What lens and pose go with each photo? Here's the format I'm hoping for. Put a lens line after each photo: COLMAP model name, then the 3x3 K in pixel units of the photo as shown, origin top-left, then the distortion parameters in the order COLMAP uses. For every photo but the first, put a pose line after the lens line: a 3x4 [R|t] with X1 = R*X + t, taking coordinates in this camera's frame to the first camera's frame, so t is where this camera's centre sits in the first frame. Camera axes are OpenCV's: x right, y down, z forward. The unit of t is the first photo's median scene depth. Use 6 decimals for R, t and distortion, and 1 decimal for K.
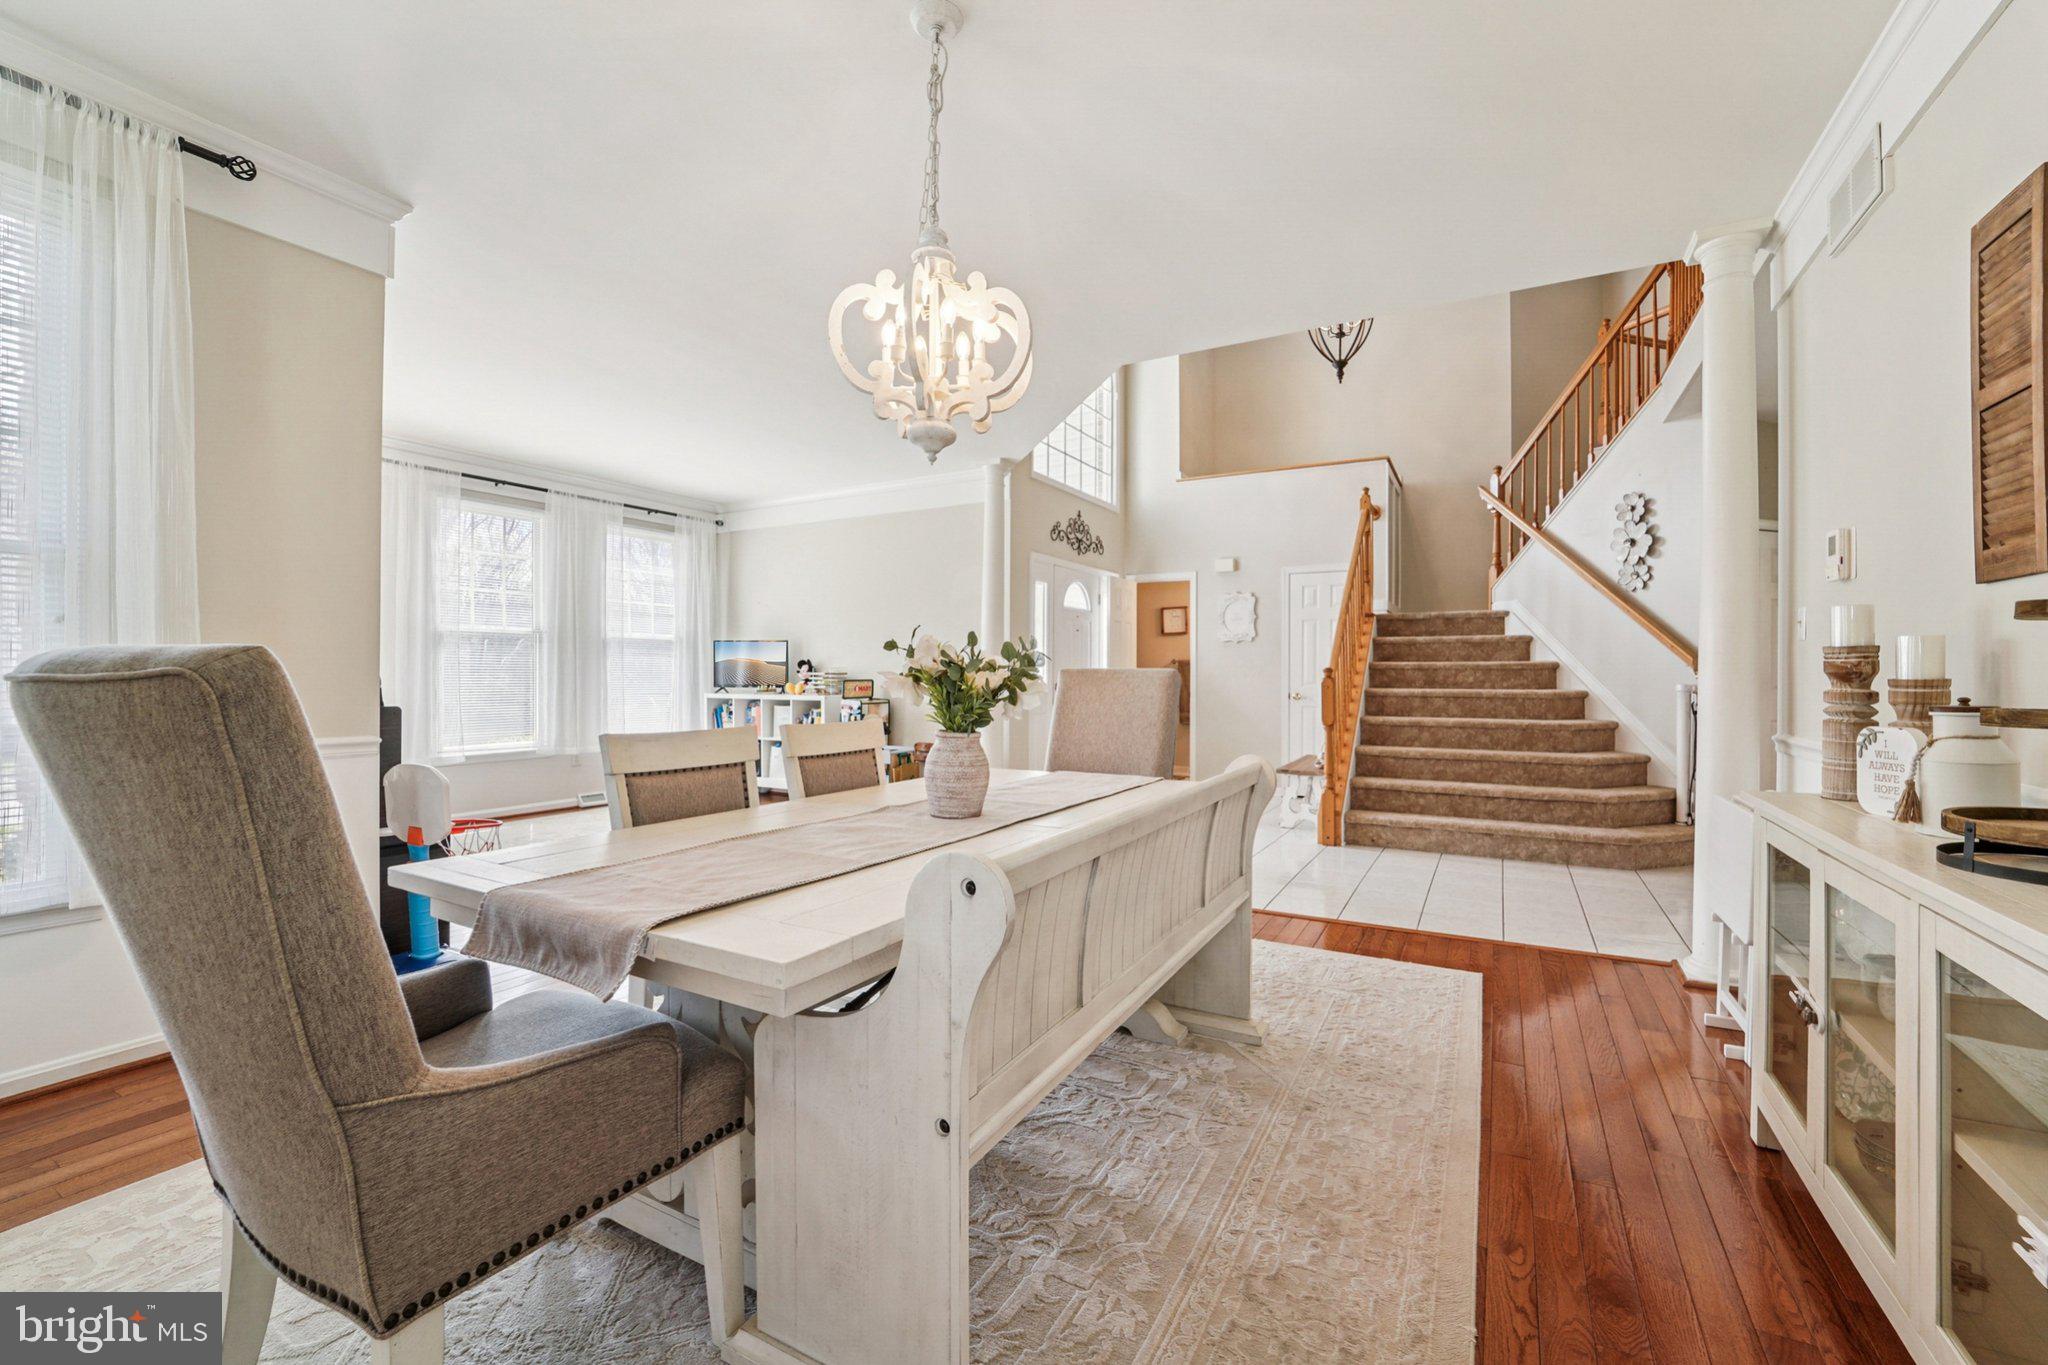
lens RADIAL K [[834.7, 0, 1026.9], [0, 834.7, 675.1], [0, 0, 1]] dist [-0.014877, 0.001491]
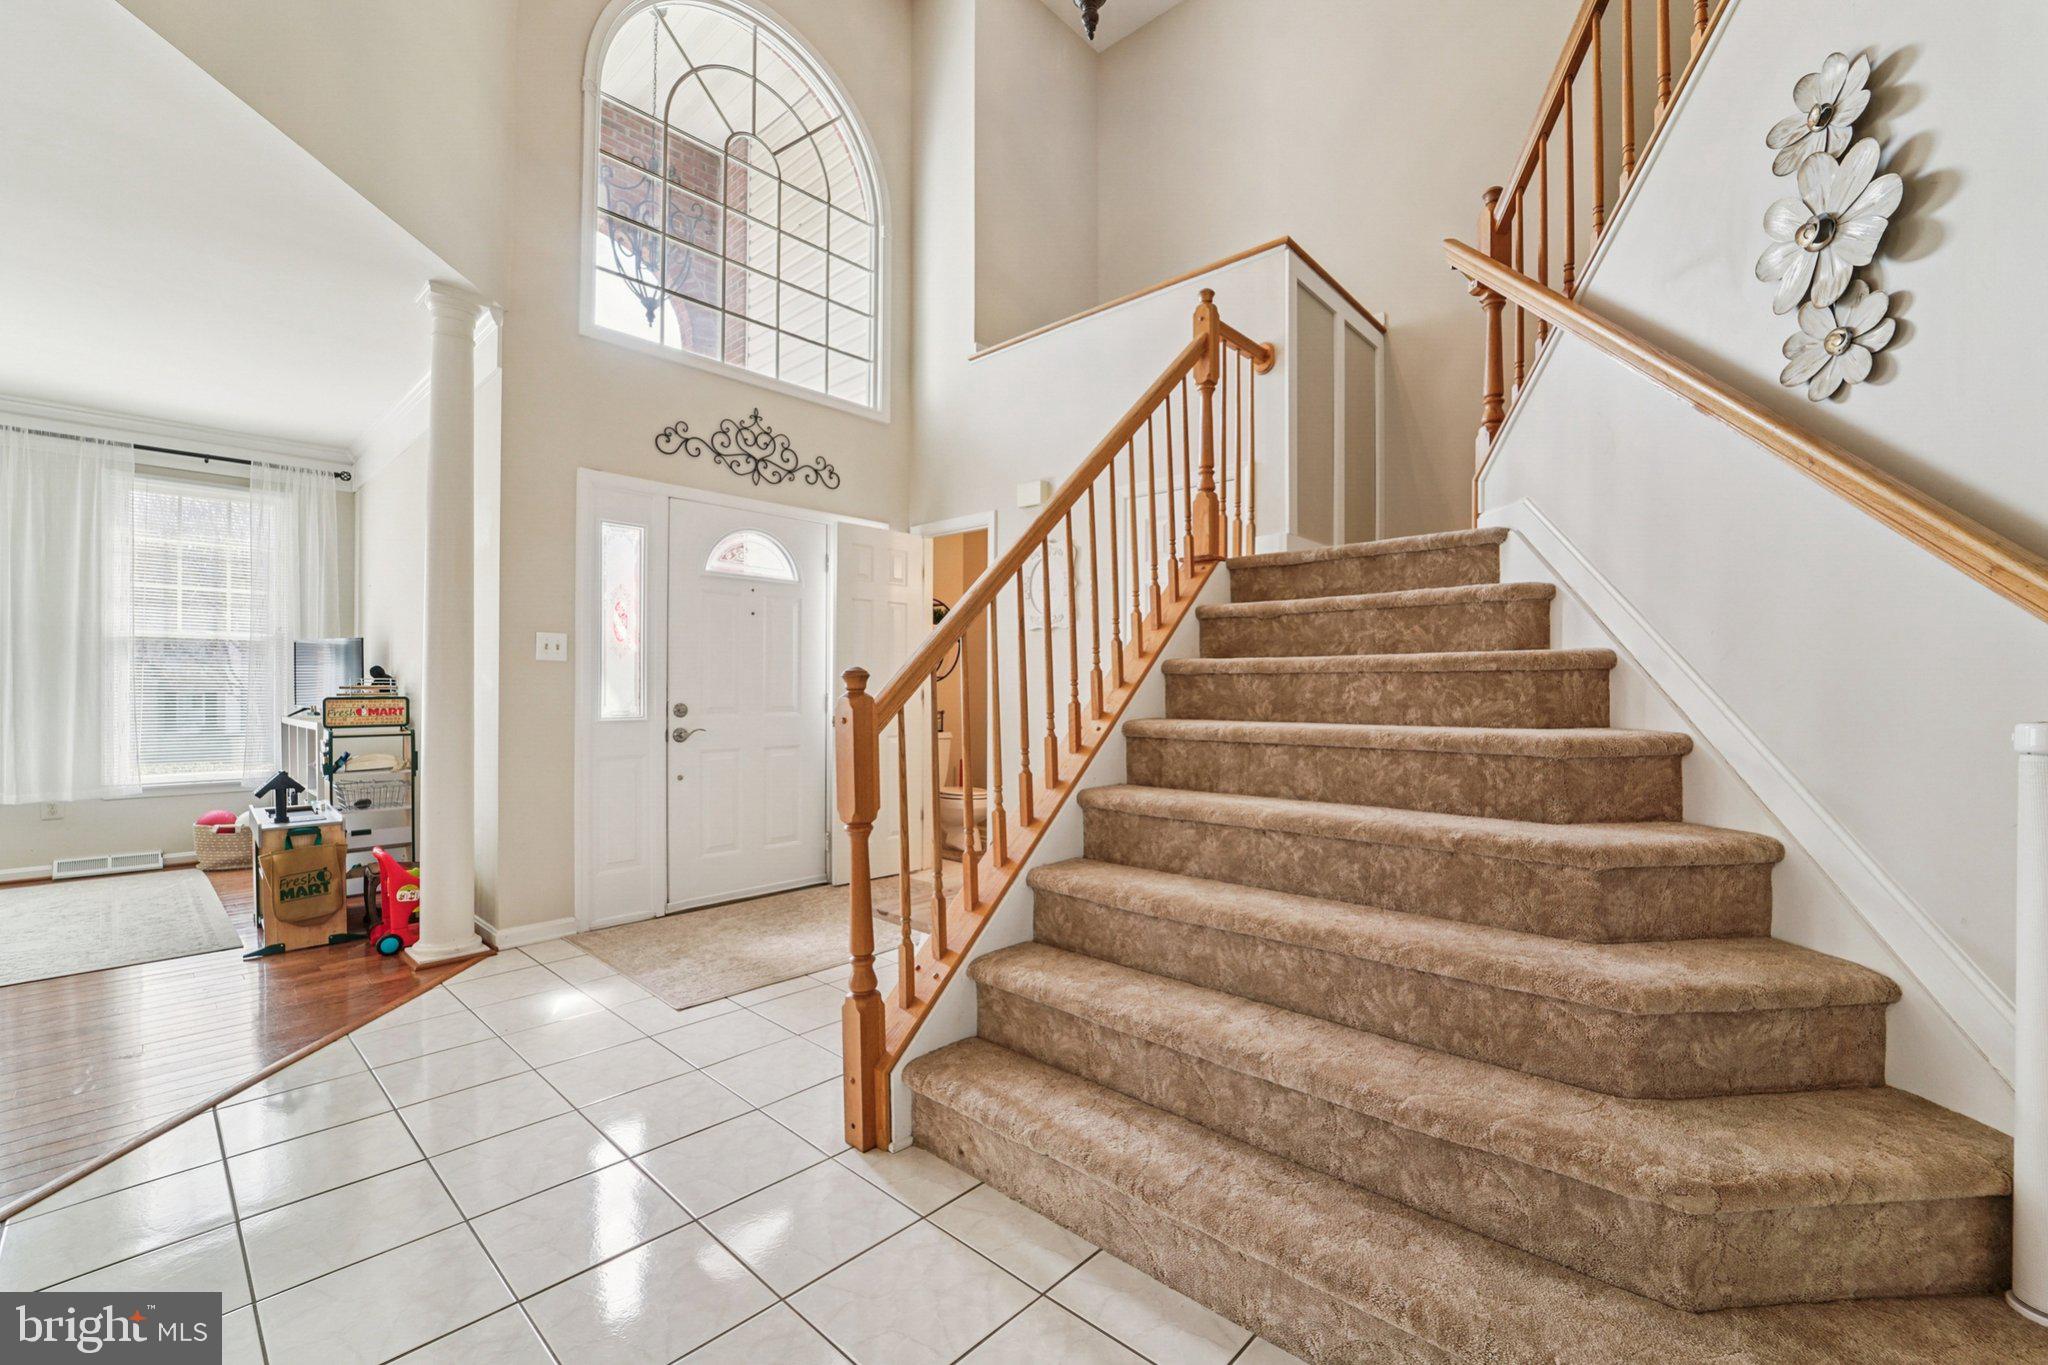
lens RADIAL K [[834.7, 0, 1026.6], [0, 834.7, 684.9], [0, 0, 1]] dist [-0.014877, 0.001491]
pose [[0.973628, -0.002074, -0.228132, 0.469139], [-0.000014, 0.999958, -0.009149, 0.002078], [0.228141, 0.008910, 0.973587, 0.589295]]
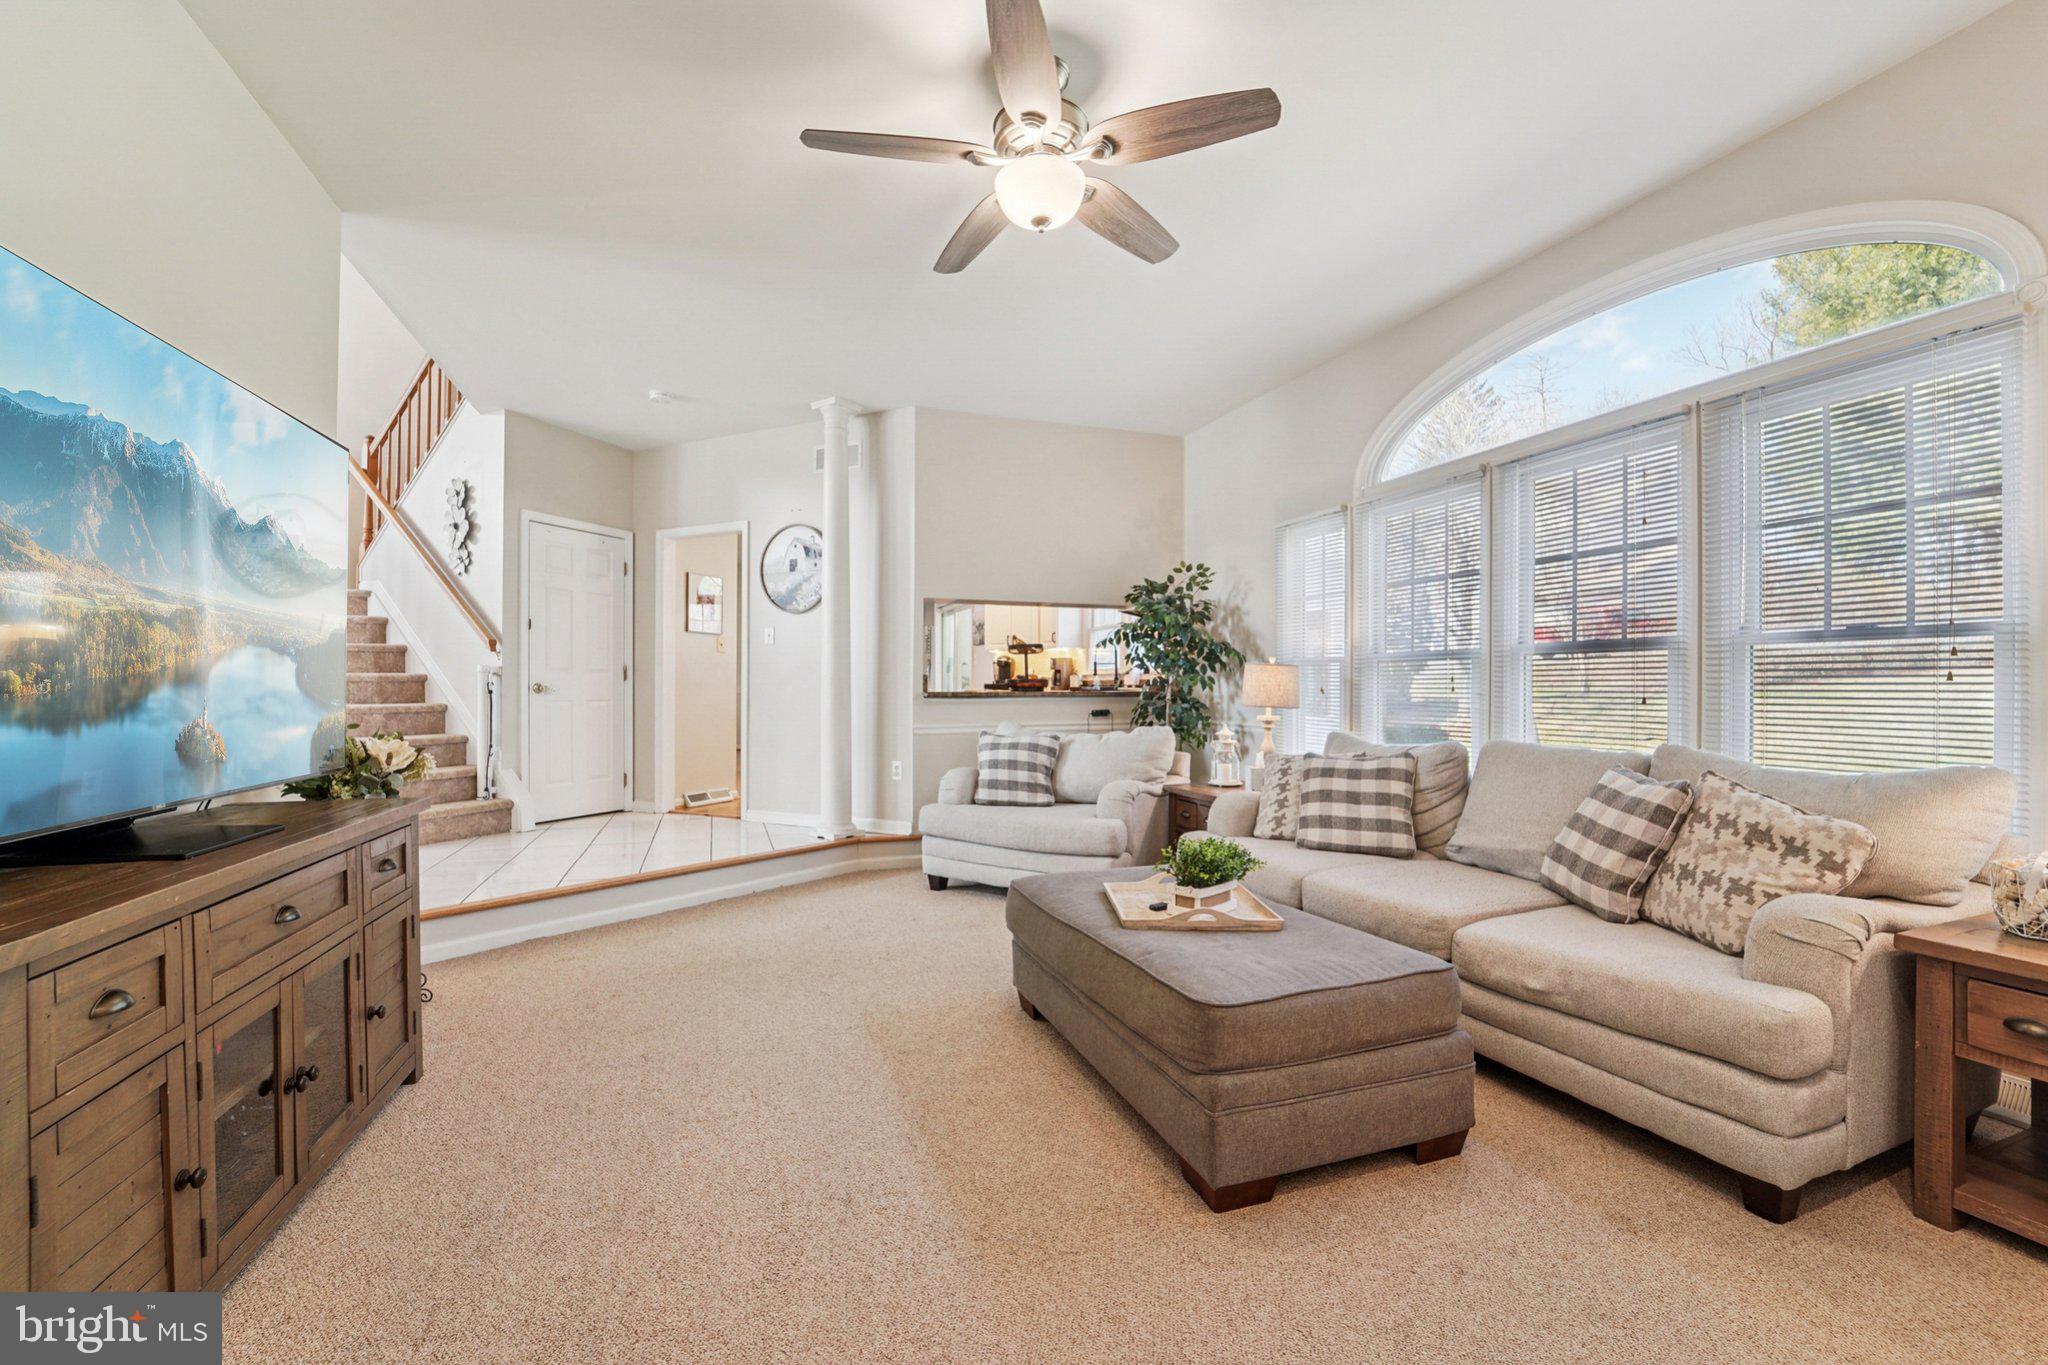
lens RADIAL K [[834.7, 0, 1022.3], [0, 834.7, 678.8], [0, 0, 1]] dist [-0.014877, 0.001491]
pose [[0.652271, 0.000616, 0.757985, 0.370314], [0.005185, 0.999973, -0.005275, 0.032069], [-0.757968, 0.007371, 0.652250, -0.169992]]
